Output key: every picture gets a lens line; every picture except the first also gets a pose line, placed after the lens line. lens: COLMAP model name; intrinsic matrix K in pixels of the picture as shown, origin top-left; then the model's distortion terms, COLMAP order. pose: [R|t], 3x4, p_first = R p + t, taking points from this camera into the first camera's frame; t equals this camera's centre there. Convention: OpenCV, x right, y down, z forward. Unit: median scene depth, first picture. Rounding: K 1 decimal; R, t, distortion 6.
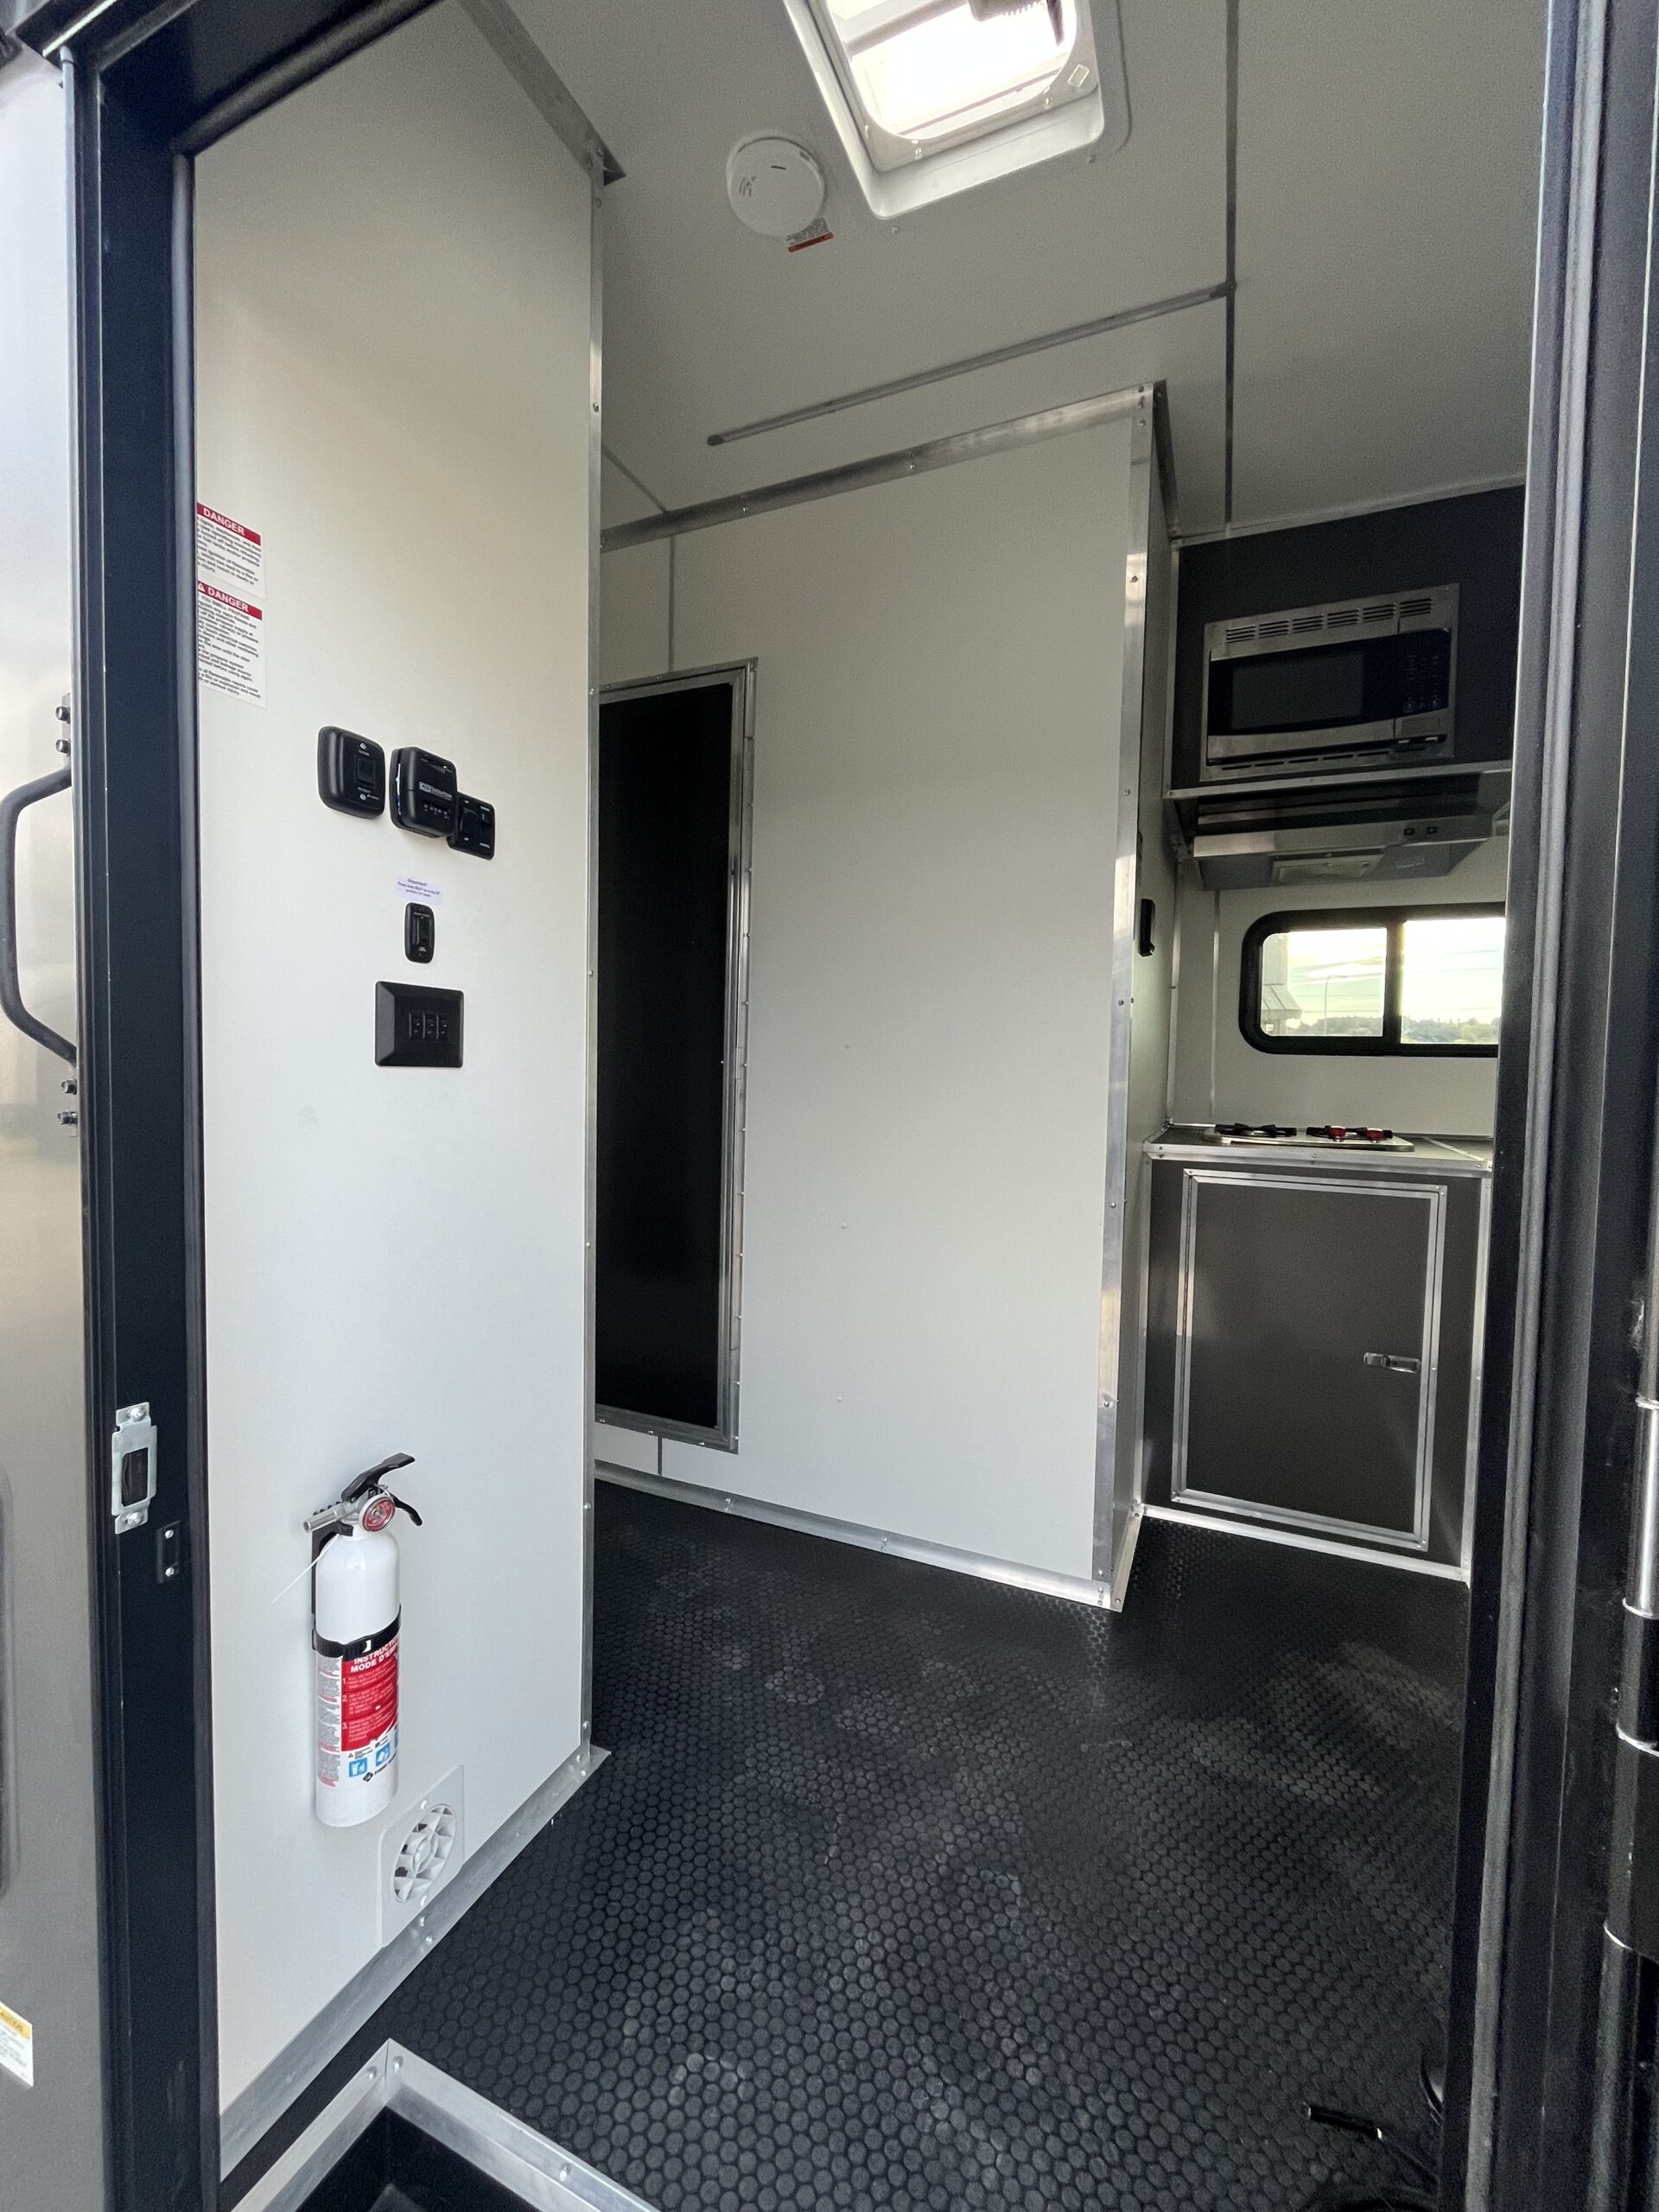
lens RADIAL K [[901.5, 0, 826.5], [0, 901.5, 1101.2], [0, 0, 1]] dist [-0.000882, -0.000097]
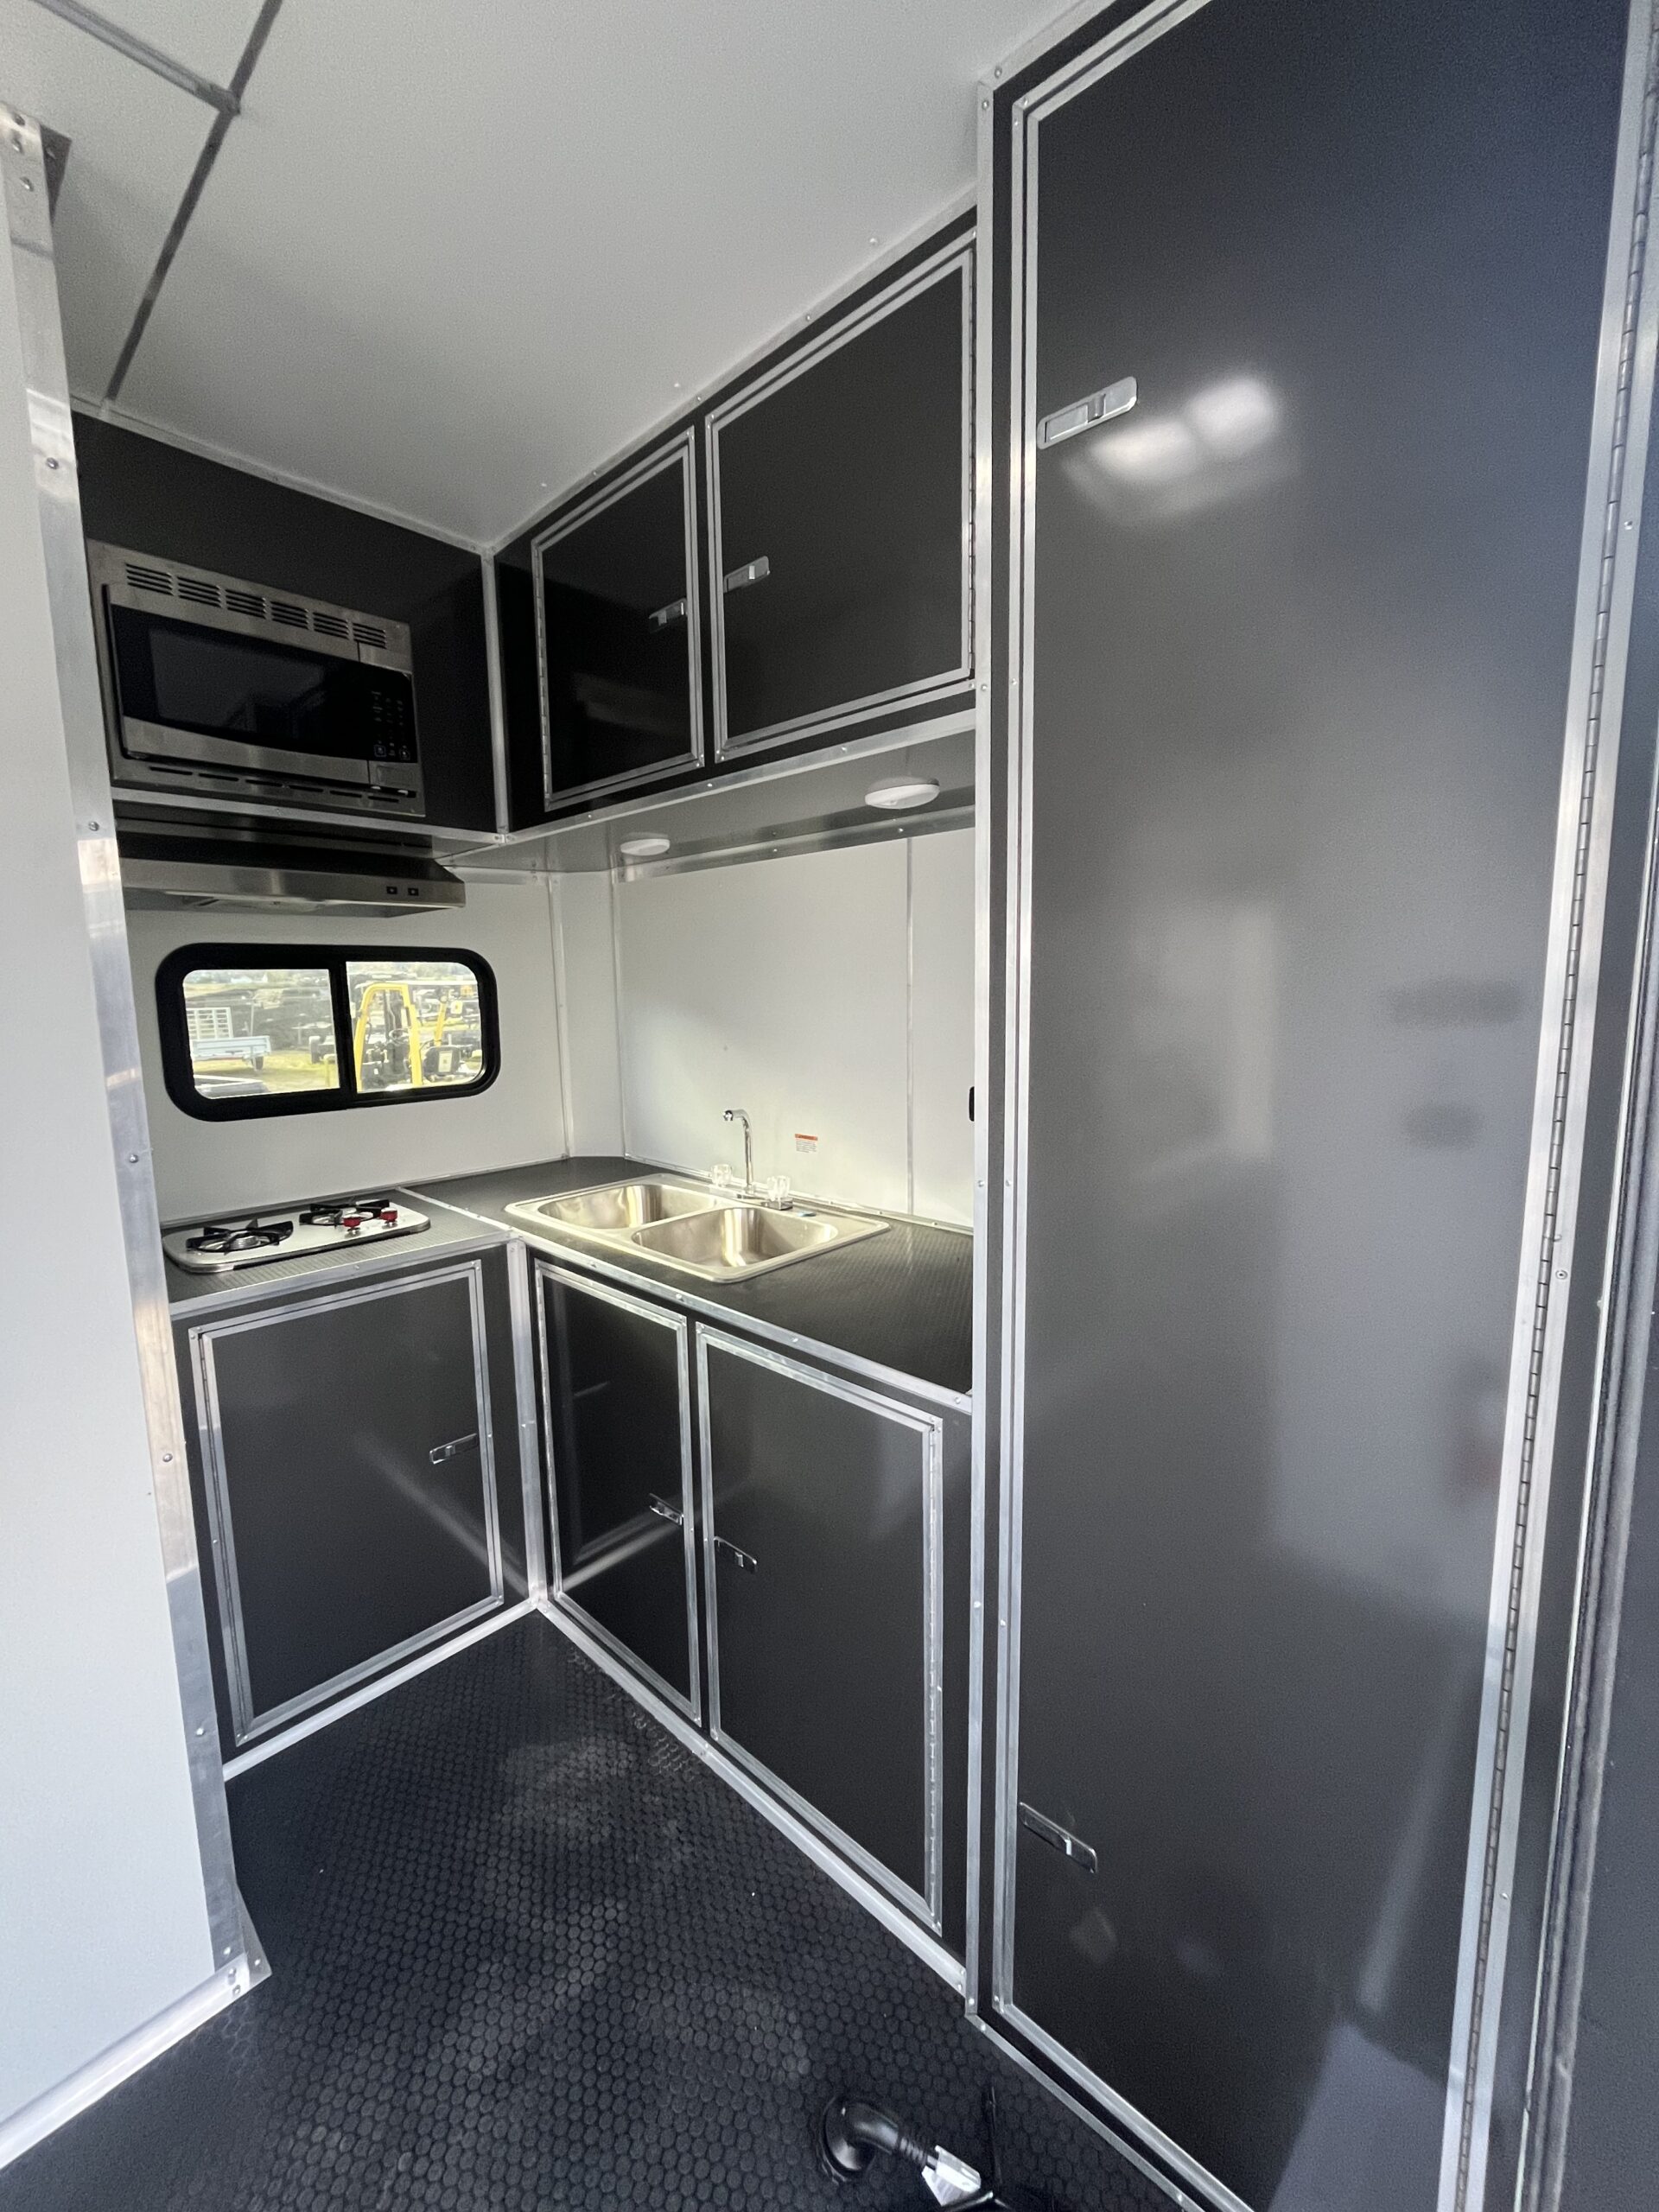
lens RADIAL K [[901.5, 0, 829.4], [0, 901.5, 1102.1], [0, 0, 1]] dist [-0.000882, -0.000097]
pose [[0.327206, -0.145536, 0.933678, -0.095570], [0.065783, 0.989180, 0.131134, -0.183392], [-0.942661, 0.018512, 0.333239, 0.290715]]
